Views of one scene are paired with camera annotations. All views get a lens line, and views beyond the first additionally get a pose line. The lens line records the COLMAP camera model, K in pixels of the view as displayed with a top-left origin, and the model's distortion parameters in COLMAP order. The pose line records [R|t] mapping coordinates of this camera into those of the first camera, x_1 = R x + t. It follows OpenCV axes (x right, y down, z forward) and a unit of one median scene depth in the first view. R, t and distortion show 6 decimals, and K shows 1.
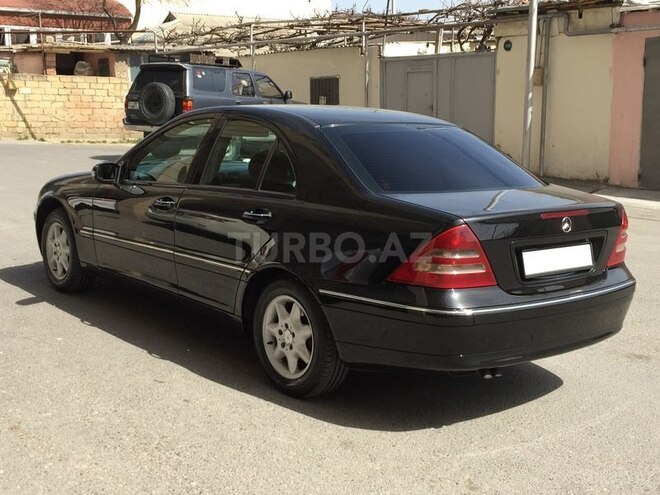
lens RADIAL K [[866.8, 0, 324.1], [0, 866.8, 247.6], [0, 0, 1]] dist [0.066668, -0.050047]
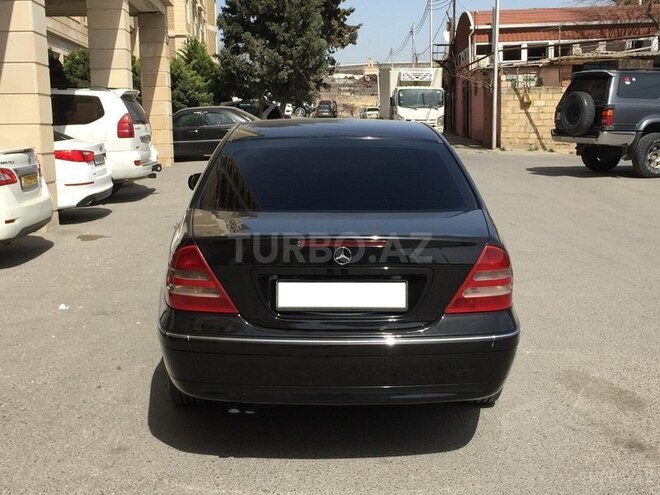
lens RADIAL K [[866.8, 0, 324.1], [0, 866.8, 247.6], [0, 0, 1]] dist [0.066668, -0.050047]
pose [[0.784198, 0.074295, -0.616047, 0.107917], [-0.081295, 0.996550, 0.016699, -0.006431], [0.615162, 0.036986, 0.787533, 0.041999]]
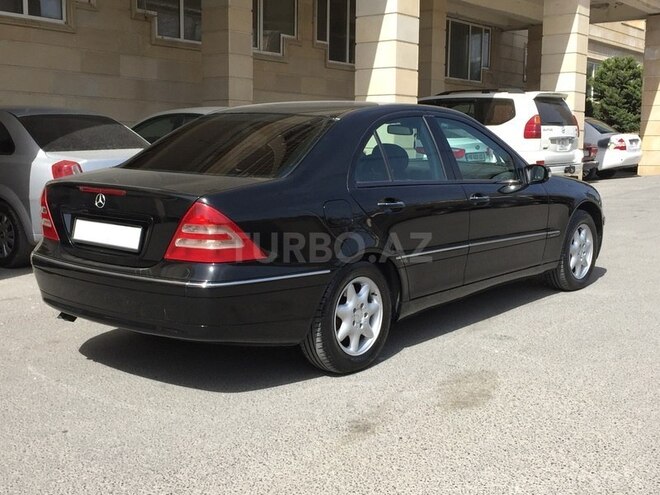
lens RADIAL K [[866.8, 0, 324.1], [0, 866.8, 247.6], [0, 0, 1]] dist [0.066668, -0.050047]
pose [[0.193025, 0.119550, -0.973884, 0.186194], [-0.158412, 0.983325, 0.089312, -0.014627], [0.968322, 0.137036, 0.208744, 0.142709]]
